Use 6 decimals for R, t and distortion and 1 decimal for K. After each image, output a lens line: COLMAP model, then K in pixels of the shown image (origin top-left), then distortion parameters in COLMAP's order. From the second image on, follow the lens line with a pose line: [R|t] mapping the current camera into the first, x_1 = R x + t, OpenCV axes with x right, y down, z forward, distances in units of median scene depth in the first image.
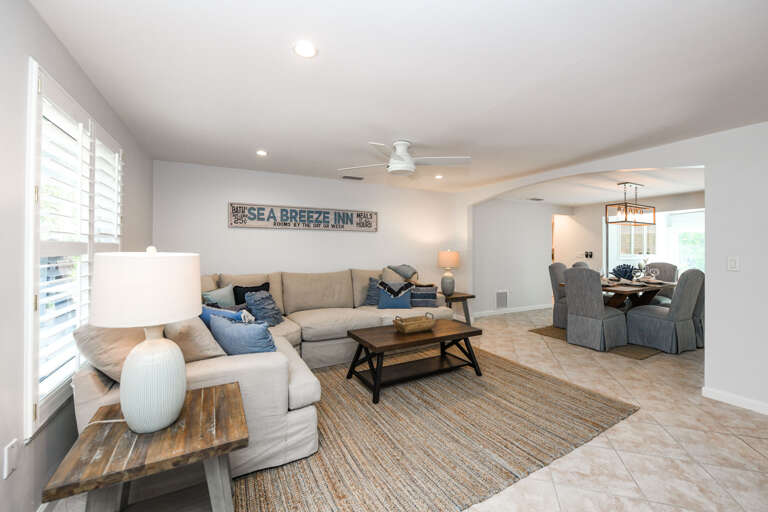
lens RADIAL K [[313.2, 0, 385.3], [0, 313.2, 249.3], [0, 0, 1]] dist [-0.002140, -0.000485]
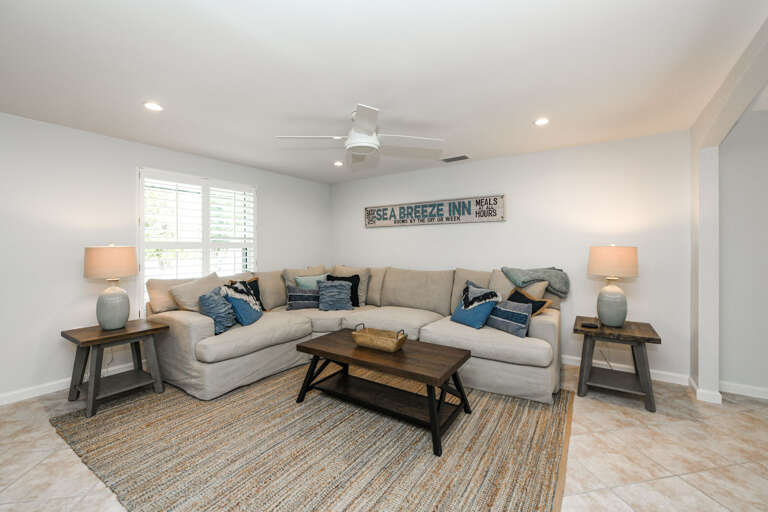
lens RADIAL K [[313.2, 0, 385.3], [0, 313.2, 249.3], [0, 0, 1]] dist [-0.002140, -0.000485]
pose [[0.475702, 0.000389, -0.879606, 0.552946], [0.003714, 0.999990, 0.002451, 0.009056], [0.879599, -0.004433, 0.475696, 0.451320]]
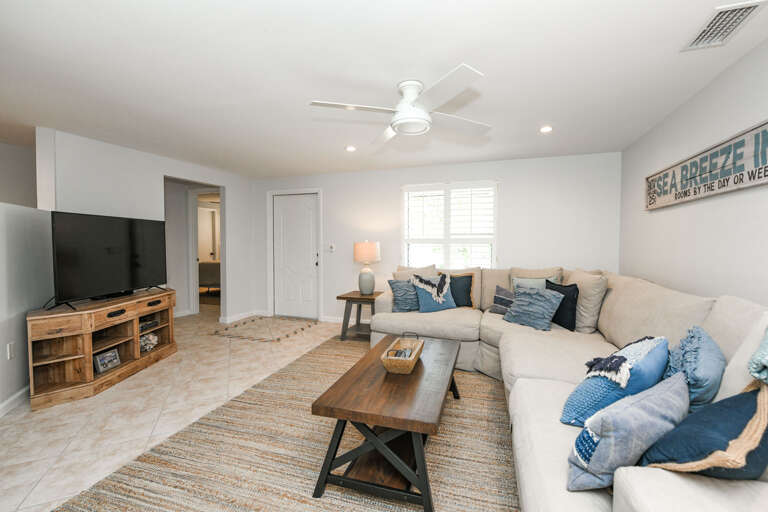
lens RADIAL K [[324.7, 0, 401.2], [0, 324.7, 254.6], [0, 0, 1]] dist [0.000179, 0.000036]
pose [[-0.698995, 0.020177, -0.714842, 0.406983], [-0.005139, 0.999434, 0.033234, 0.007407], [0.715108, 0.026904, -0.698496, 1.029536]]
